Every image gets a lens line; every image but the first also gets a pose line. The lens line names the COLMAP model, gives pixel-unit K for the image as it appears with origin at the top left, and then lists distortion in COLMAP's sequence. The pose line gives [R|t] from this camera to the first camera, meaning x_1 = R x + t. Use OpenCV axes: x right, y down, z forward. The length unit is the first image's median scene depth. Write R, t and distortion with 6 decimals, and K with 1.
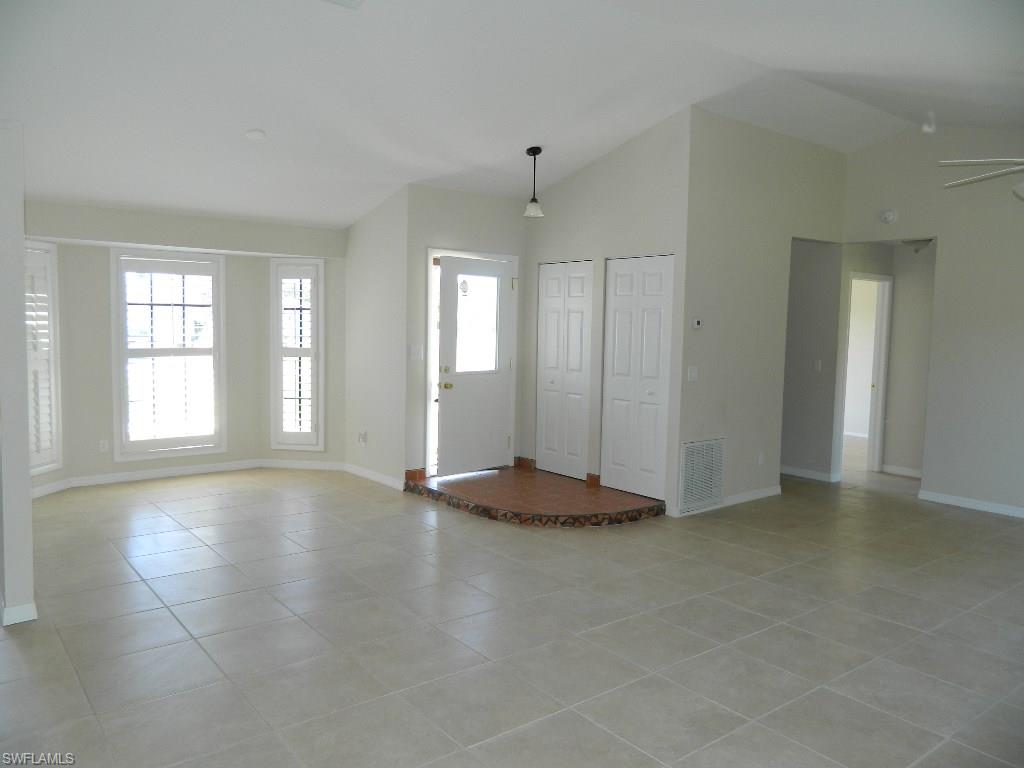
lens RADIAL K [[760.7, 0, 505.6], [0, 760.7, 385.6], [0, 0, 1]] dist [0.010017, -0.004815]
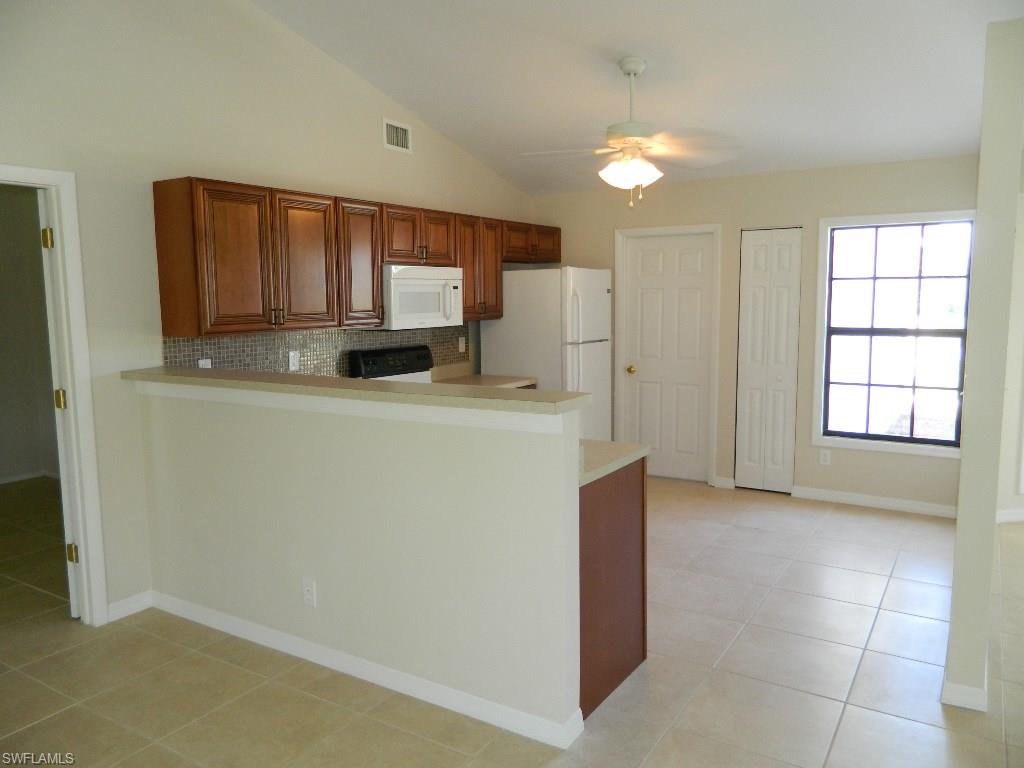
lens RADIAL K [[760.7, 0, 510.0], [0, 760.7, 378.8], [0, 0, 1]] dist [0.010017, -0.004815]
pose [[0.334859, 0.086235, -0.938314, 0.246514], [-0.065797, 0.995513, 0.068011, -0.022803], [0.939968, 0.038964, 0.339030, 0.315376]]
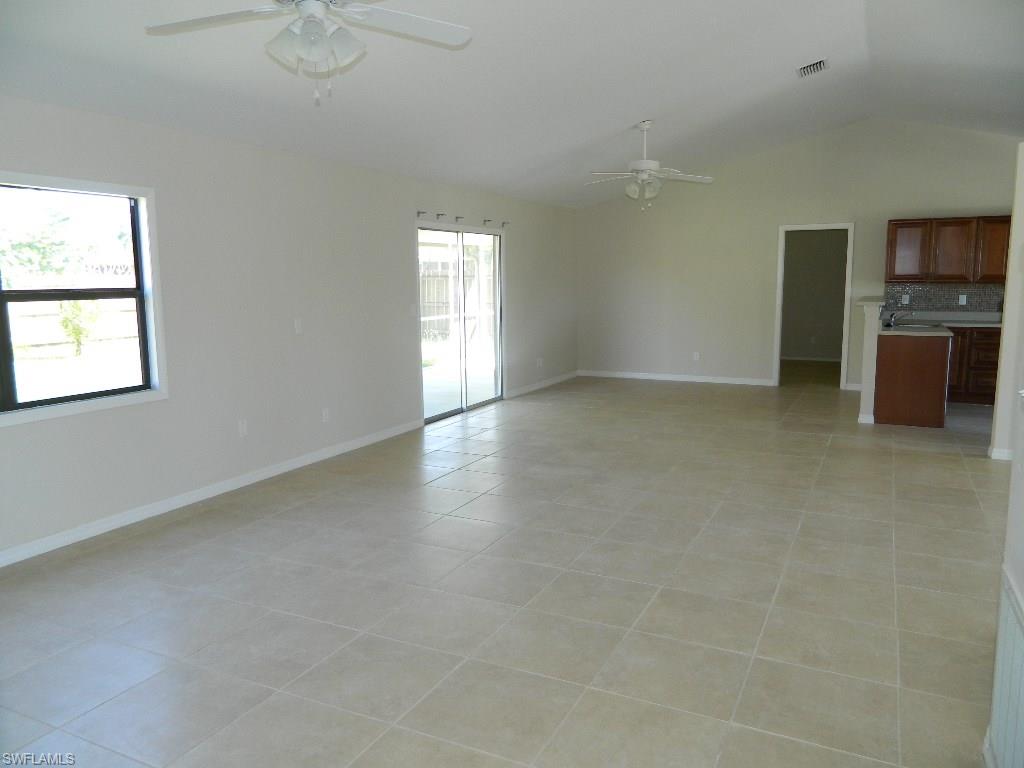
lens RADIAL K [[760.7, 0, 517.4], [0, 760.7, 385.8], [0, 0, 1]] dist [0.010017, -0.004815]
pose [[-0.898715, 0.050380, -0.435631, 0.630032], [-0.047054, 0.976566, 0.210011, -0.057767], [0.436002, 0.209238, -0.875284, 0.895855]]
